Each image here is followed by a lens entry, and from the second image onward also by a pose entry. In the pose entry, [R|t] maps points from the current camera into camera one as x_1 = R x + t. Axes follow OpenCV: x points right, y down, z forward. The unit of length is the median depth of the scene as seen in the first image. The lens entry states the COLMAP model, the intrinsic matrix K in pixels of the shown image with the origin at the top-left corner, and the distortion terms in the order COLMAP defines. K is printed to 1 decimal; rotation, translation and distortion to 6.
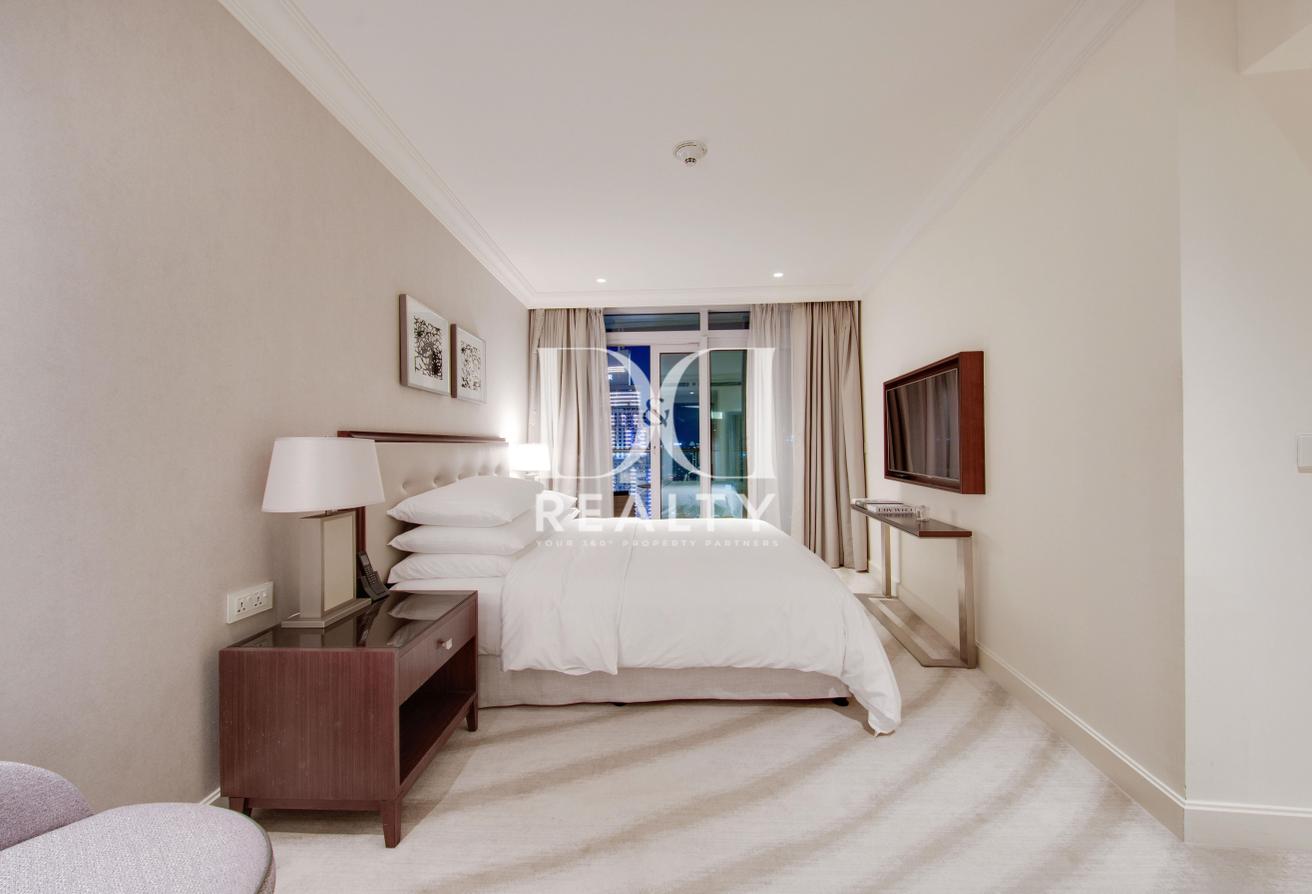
lens RADIAL K [[509.0, 0, 657.6], [0, 509.0, 442.9], [0, 0, 1]] dist [0.011203, -0.006296]
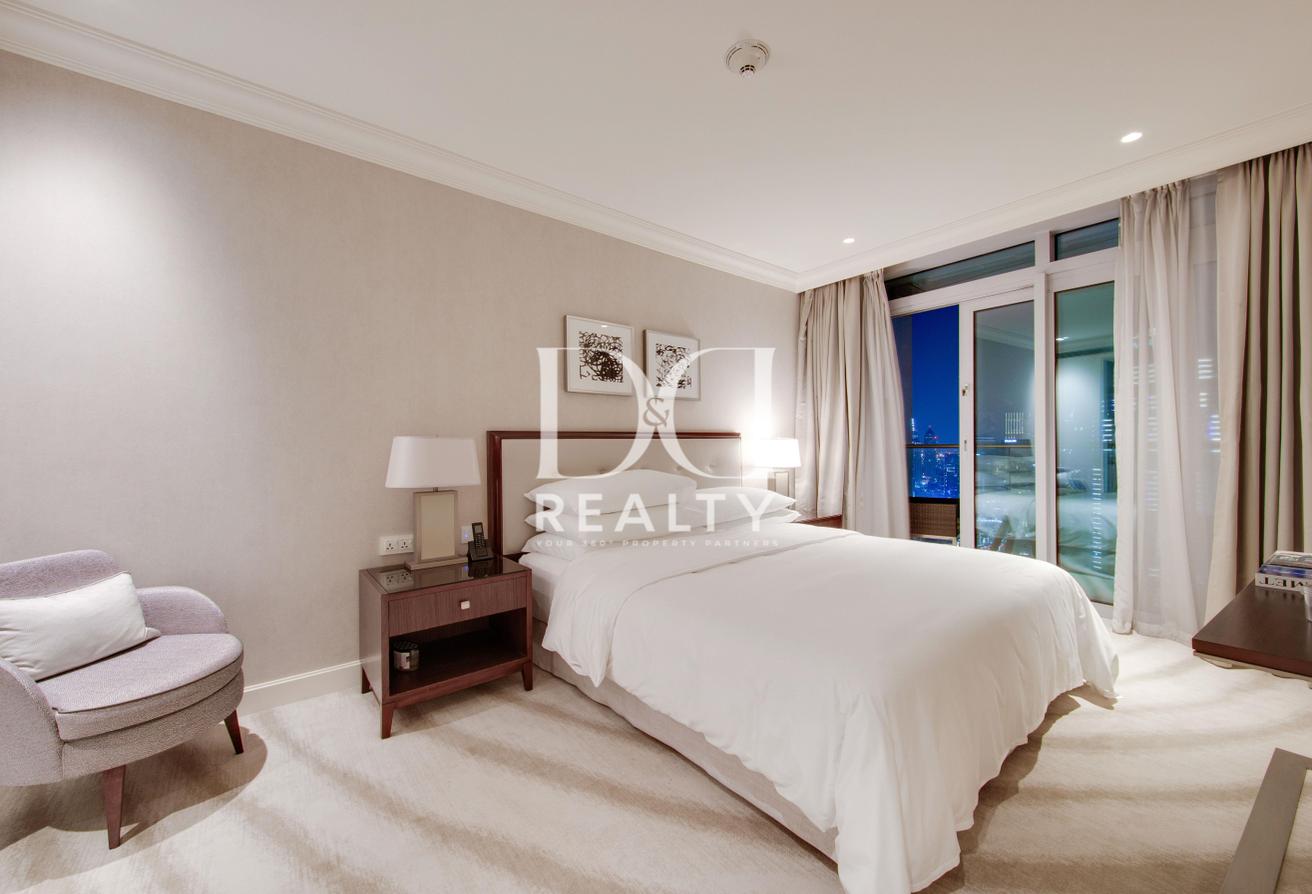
lens RADIAL K [[509.0, 0, 657.6], [0, 509.0, 442.9], [0, 0, 1]] dist [0.011203, -0.006296]
pose [[0.649544, 0.001922, -0.760321, 0.497614], [0.008988, 0.999908, 0.010206, -0.001484], [0.760271, -0.013463, 0.649467, 0.343532]]
